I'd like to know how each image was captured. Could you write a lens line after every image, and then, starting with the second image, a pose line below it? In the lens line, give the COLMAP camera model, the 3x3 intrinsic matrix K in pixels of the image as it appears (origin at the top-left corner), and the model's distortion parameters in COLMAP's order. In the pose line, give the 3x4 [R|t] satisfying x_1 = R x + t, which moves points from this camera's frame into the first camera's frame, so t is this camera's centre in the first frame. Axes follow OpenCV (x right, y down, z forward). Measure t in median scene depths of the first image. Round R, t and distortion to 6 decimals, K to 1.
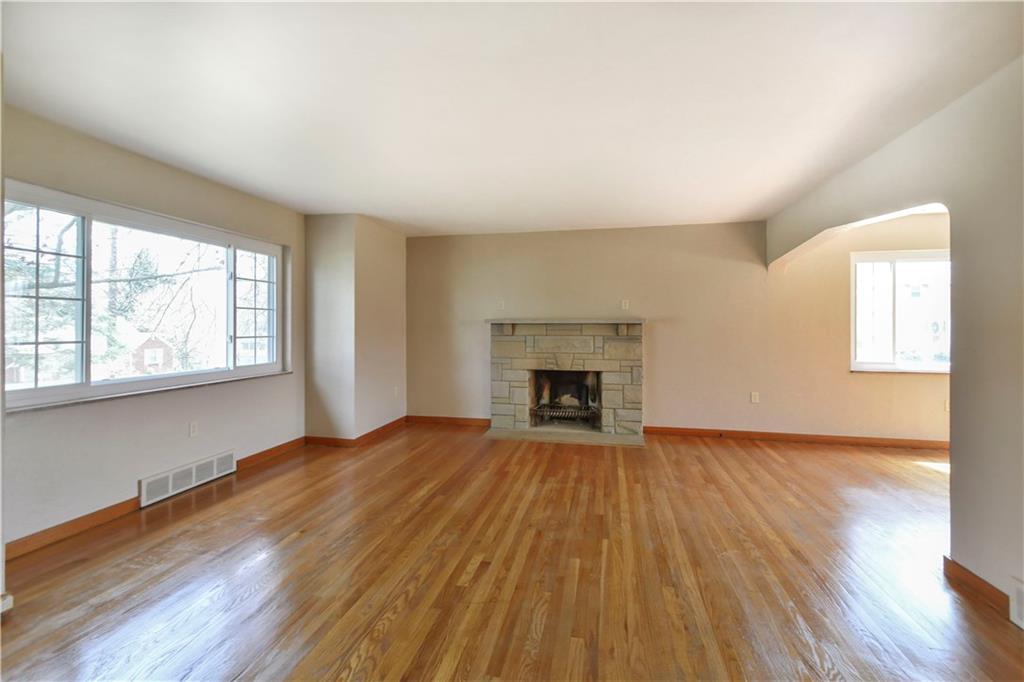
lens RADIAL K [[467.5, 0, 508.3], [0, 467.5, 331.5], [0, 0, 1]] dist [0.005836, -0.002551]
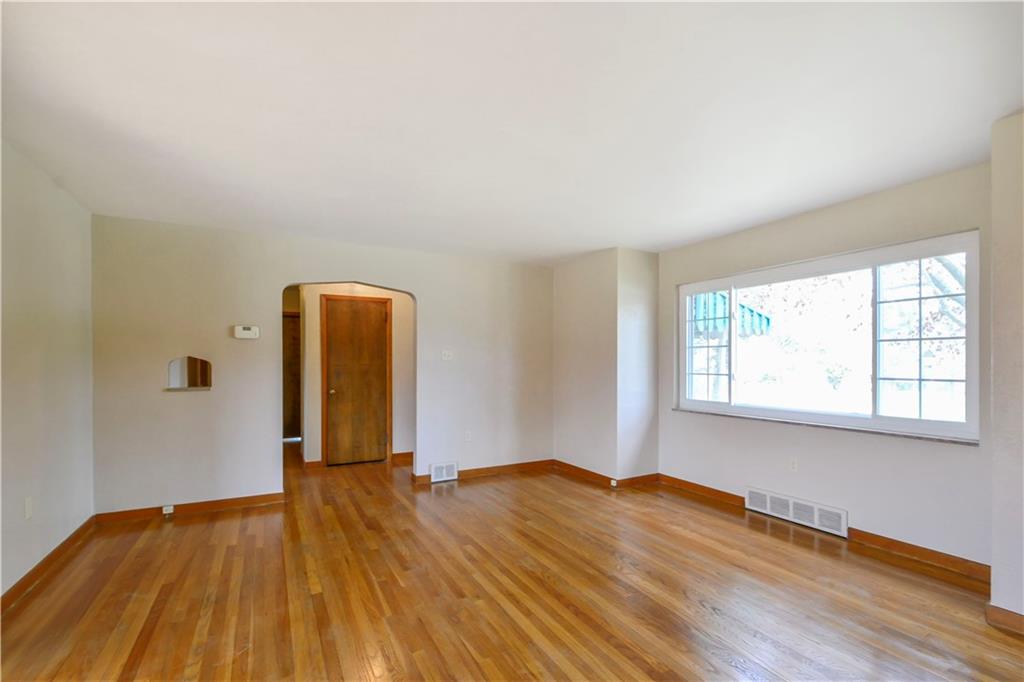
lens RADIAL K [[467.5, 0, 515.2], [0, 467.5, 365.5], [0, 0, 1]] dist [0.005836, -0.002551]
pose [[-0.765745, 0.005311, -0.643122, 0.371350], [-0.005607, 0.999873, 0.014934, -0.016627], [0.643120, 0.015041, -0.765618, 1.151257]]
